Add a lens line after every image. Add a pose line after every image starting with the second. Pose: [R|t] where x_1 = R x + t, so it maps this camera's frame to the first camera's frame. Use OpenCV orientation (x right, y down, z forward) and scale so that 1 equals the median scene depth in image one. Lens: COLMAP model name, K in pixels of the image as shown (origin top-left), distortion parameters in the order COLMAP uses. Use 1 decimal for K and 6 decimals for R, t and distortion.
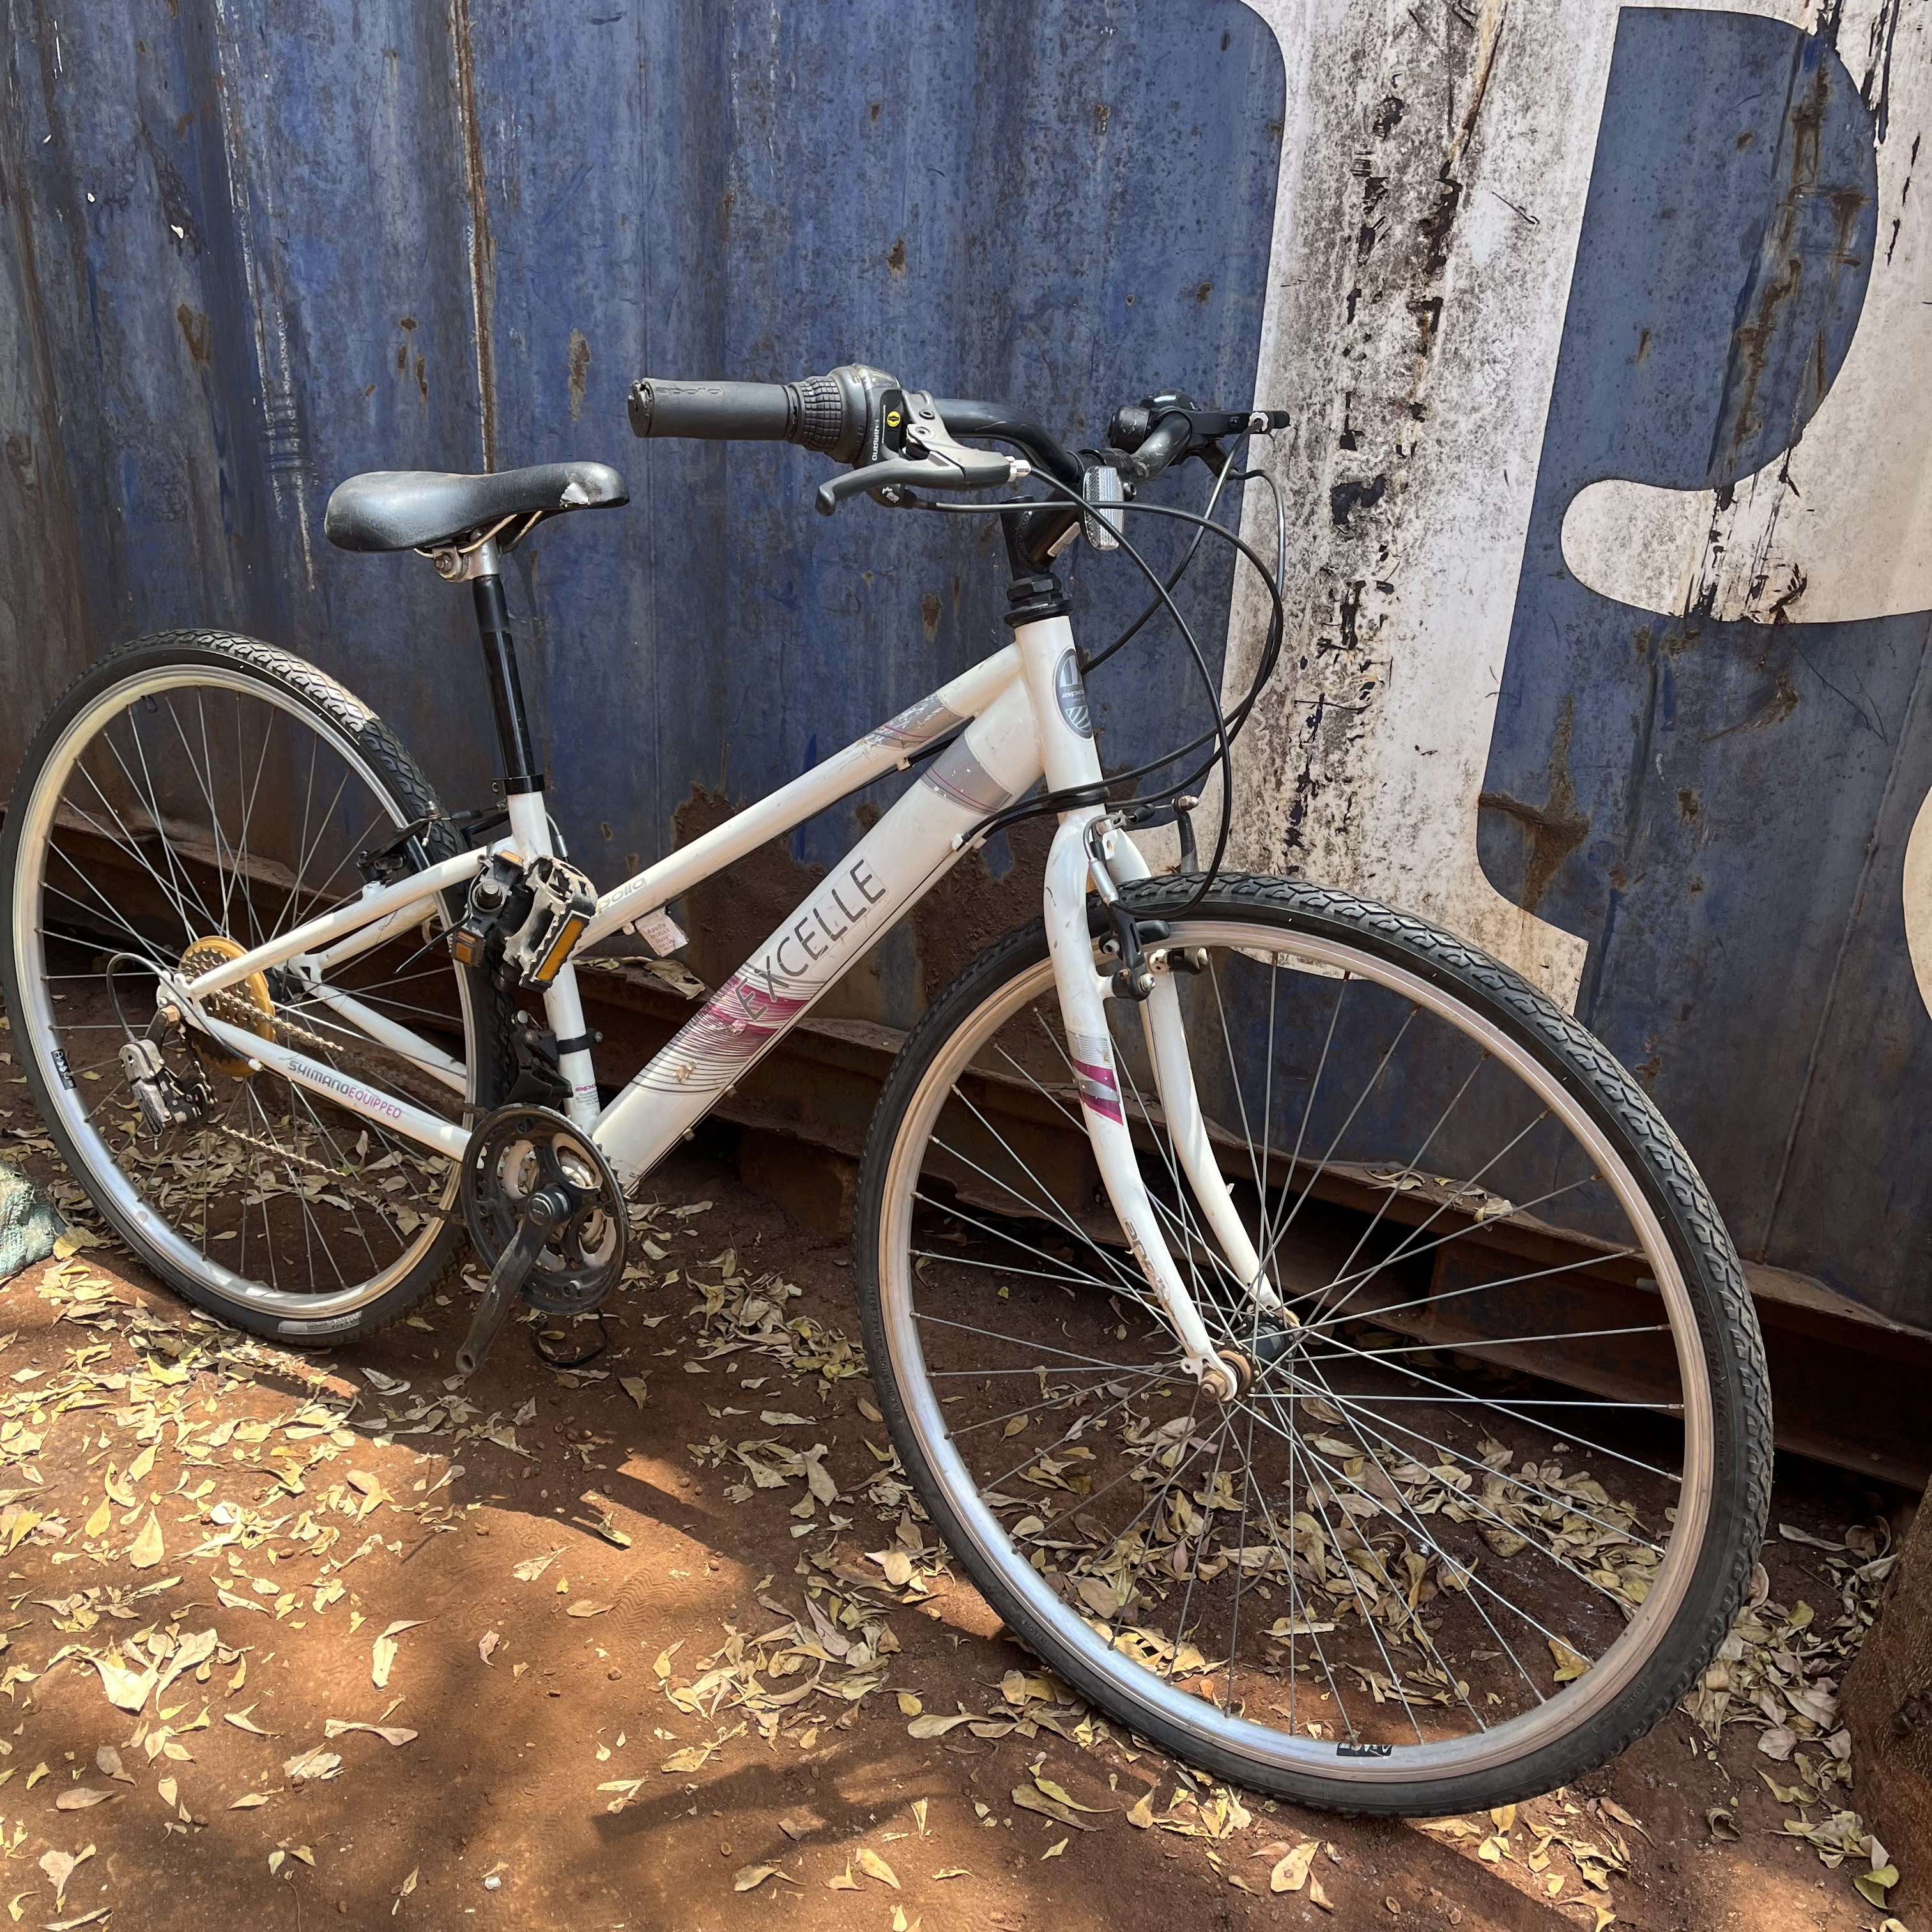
lens RADIAL K [[2003.6, 0, 959.7], [0, 2003.6, 975.4], [0, 0, 1]] dist [0.019255, 0.000000]
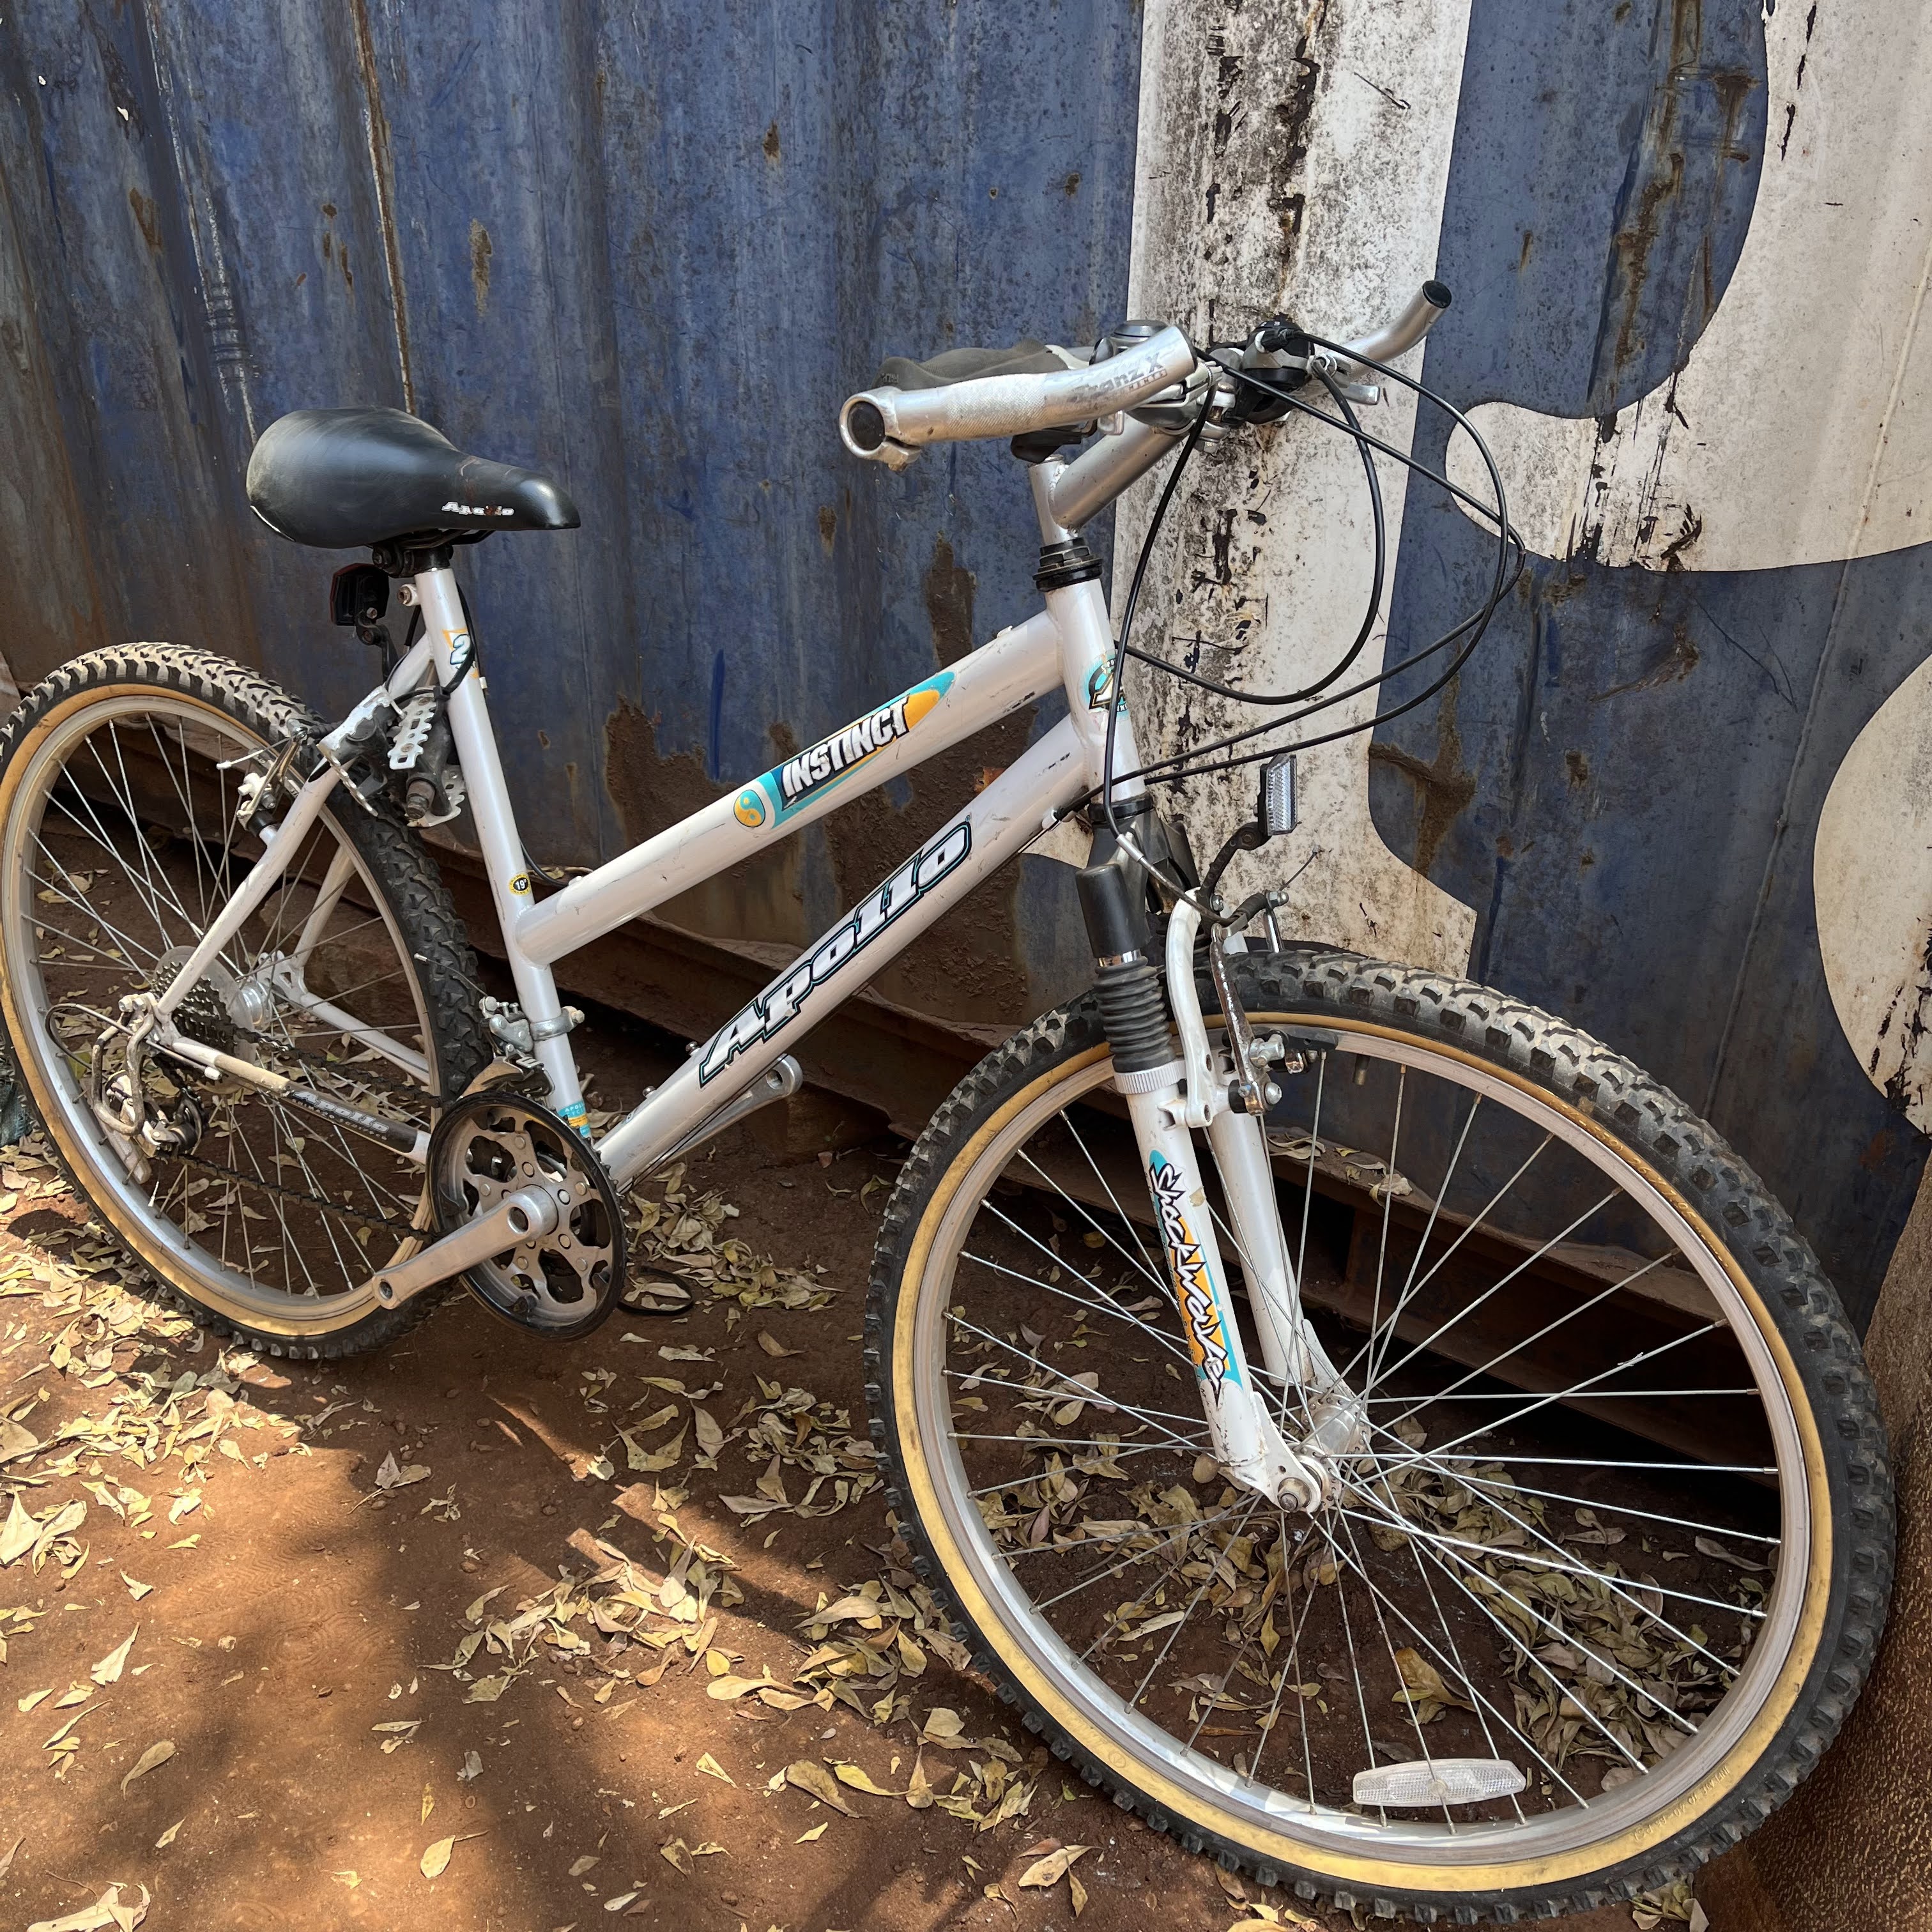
lens RADIAL K [[2003.6, 0, 971.9], [0, 2003.6, 977.8], [0, 0, 1]] dist [0.019255, 0.000000]
pose [[0.990480, 0.040919, -0.131434, 0.210526], [-0.029829, 0.995911, 0.085268, -0.058962], [0.134385, -0.080536, 0.987651, 0.068272]]
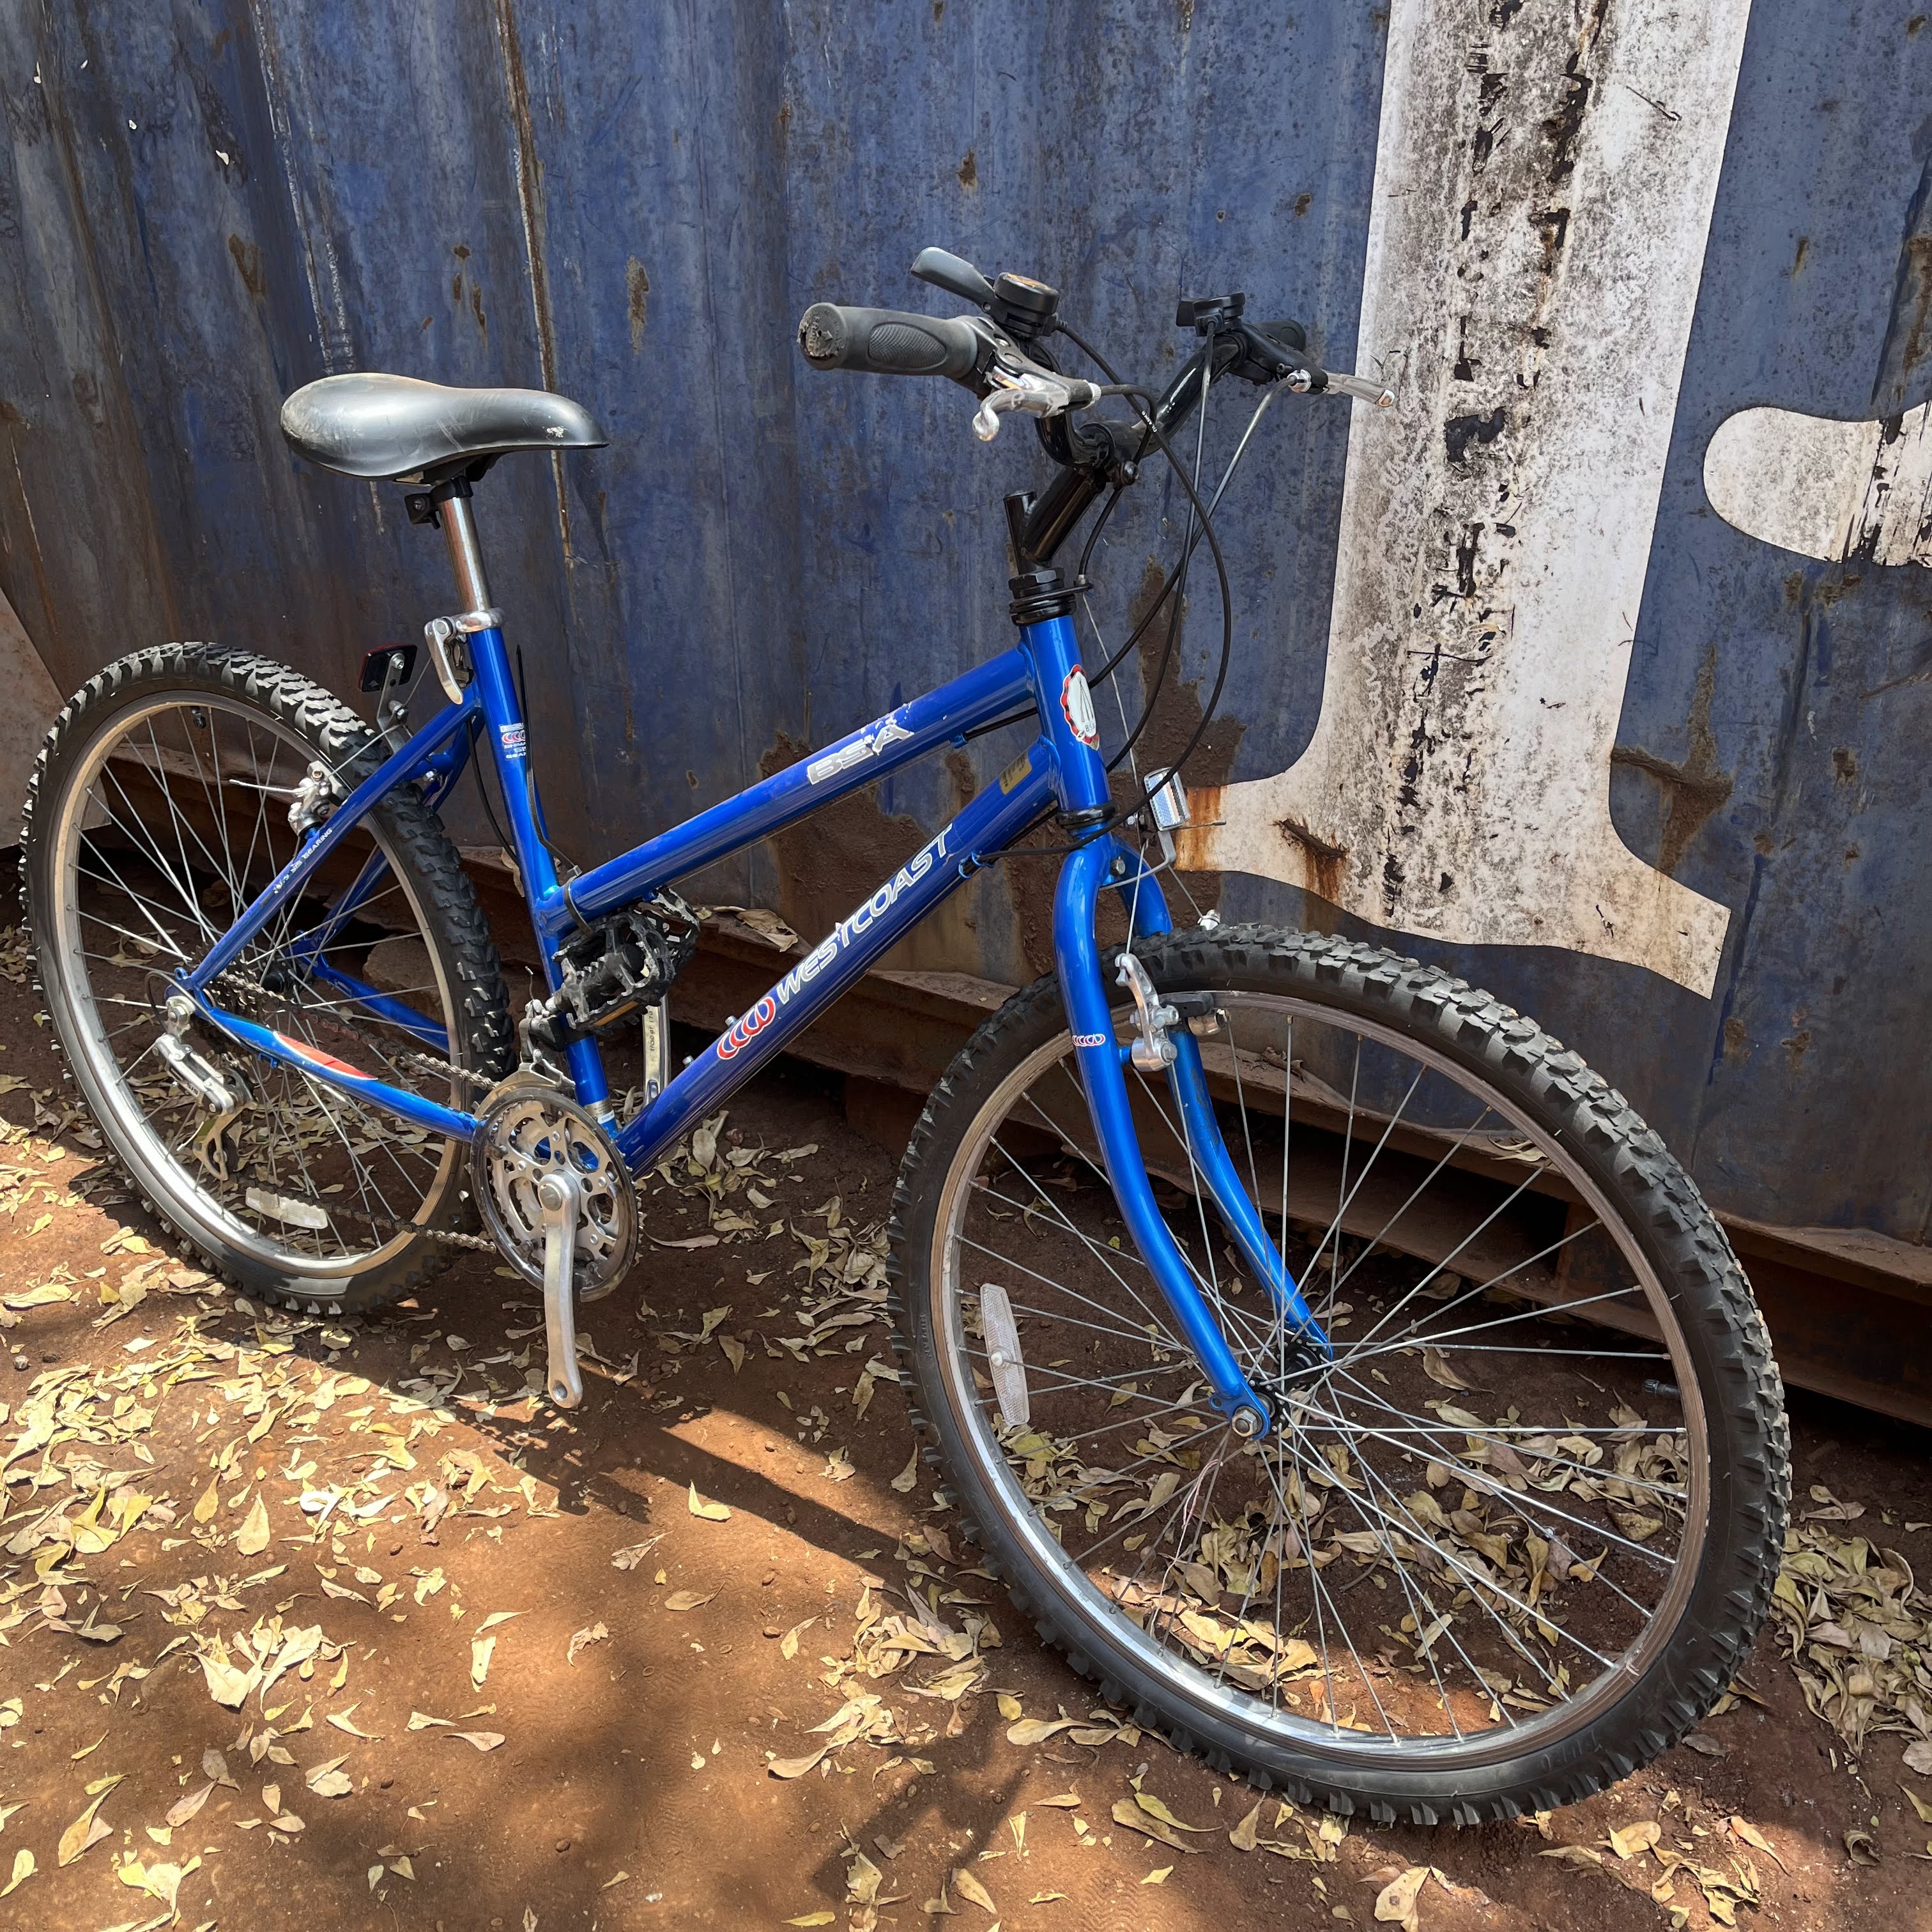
lens RADIAL K [[2003.6, 0, 962.9], [0, 2003.6, 979.0], [0, 0, 1]] dist [0.019255, 0.000000]
pose [[0.997078, -0.016634, -0.074551, 0.030609], [0.023528, 0.995428, 0.092576, -0.080141], [0.072670, -0.094060, 0.992911, 0.057328]]
